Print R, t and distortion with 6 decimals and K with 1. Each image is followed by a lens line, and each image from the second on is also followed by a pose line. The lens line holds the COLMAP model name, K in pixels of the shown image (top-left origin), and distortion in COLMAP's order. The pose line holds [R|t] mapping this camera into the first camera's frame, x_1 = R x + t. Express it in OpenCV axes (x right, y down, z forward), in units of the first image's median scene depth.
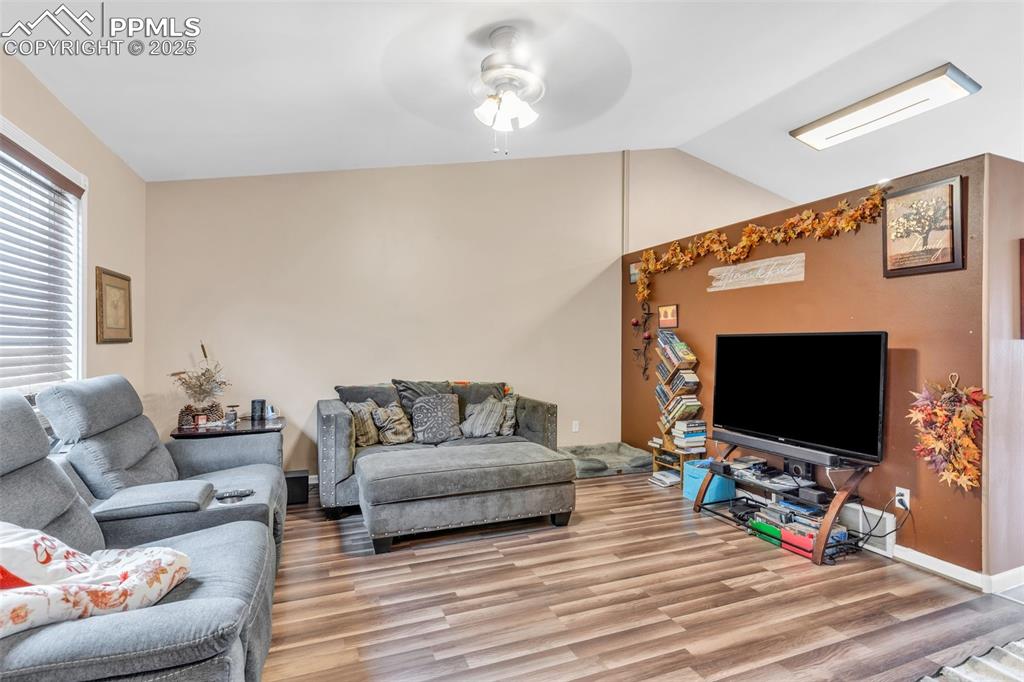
lens RADIAL K [[491.9, 0, 516.0], [0, 491.9, 342.1], [0, 0, 1]] dist [0.004177, -0.000300]
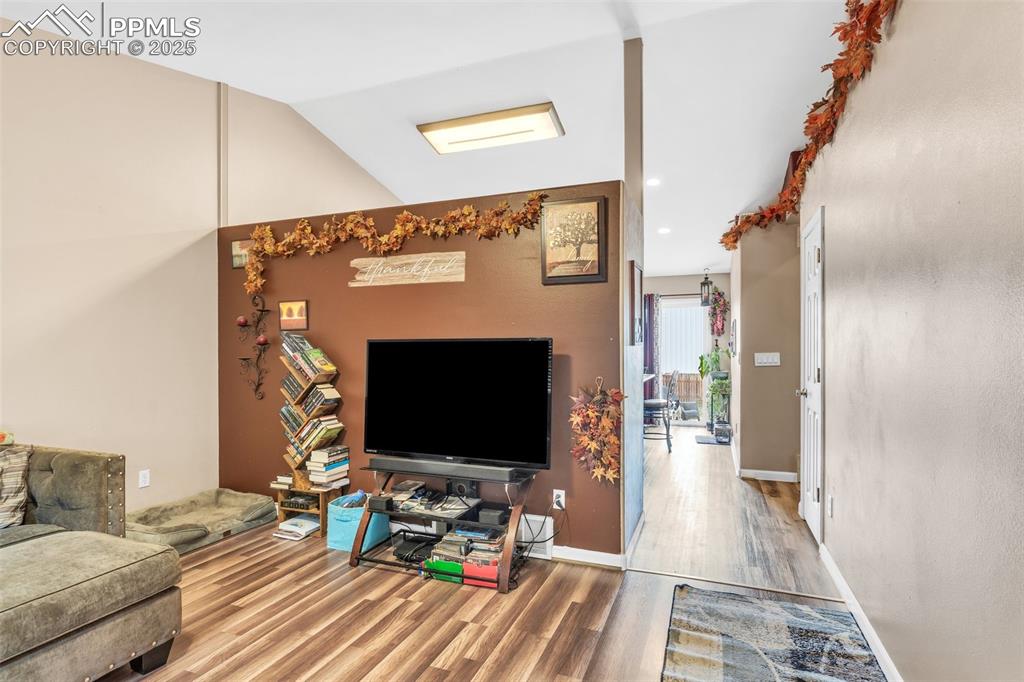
lens RADIAL K [[509.7, 0, 511.6], [0, 509.7, 351.9], [0, 0, 1]] dist [-0.002750, 0.000502]
pose [[0.689120, -0.009093, 0.724590, -0.046628], [0.002553, 0.999946, 0.010121, -0.002920], [-0.724643, -0.005125, 0.689106, 0.284992]]
